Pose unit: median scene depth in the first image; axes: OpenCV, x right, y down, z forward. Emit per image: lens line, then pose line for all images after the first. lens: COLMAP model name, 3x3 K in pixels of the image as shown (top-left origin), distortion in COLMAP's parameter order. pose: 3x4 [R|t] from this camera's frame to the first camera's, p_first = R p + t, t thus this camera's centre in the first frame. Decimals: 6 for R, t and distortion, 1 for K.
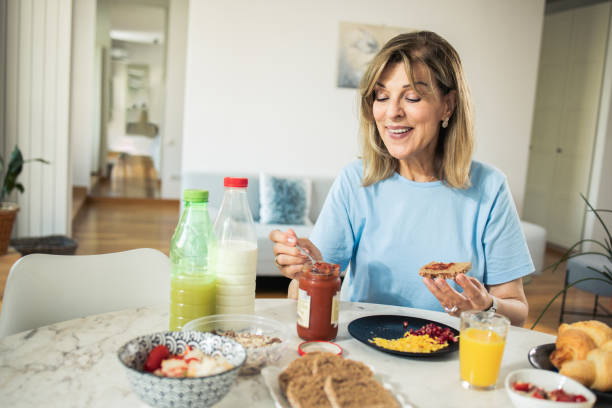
lens RADIAL K [[618.5, 0, 306.0], [0, 618.5, 204.0], [0, 0, 1]] dist [-0.076446, 0.058390]
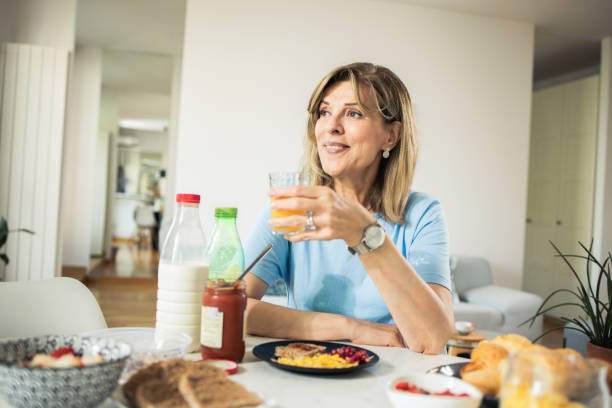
lens RADIAL K [[618.5, 0, 306.0], [0, 618.5, 204.0], [0, 0, 1]] dist [-0.076446, 0.058390]
pose [[0.999551, -0.016659, -0.024910, 0.119133], [0.012929, 0.989632, -0.143040, 0.080658], [0.027035, 0.142654, 0.989403, 0.030880]]
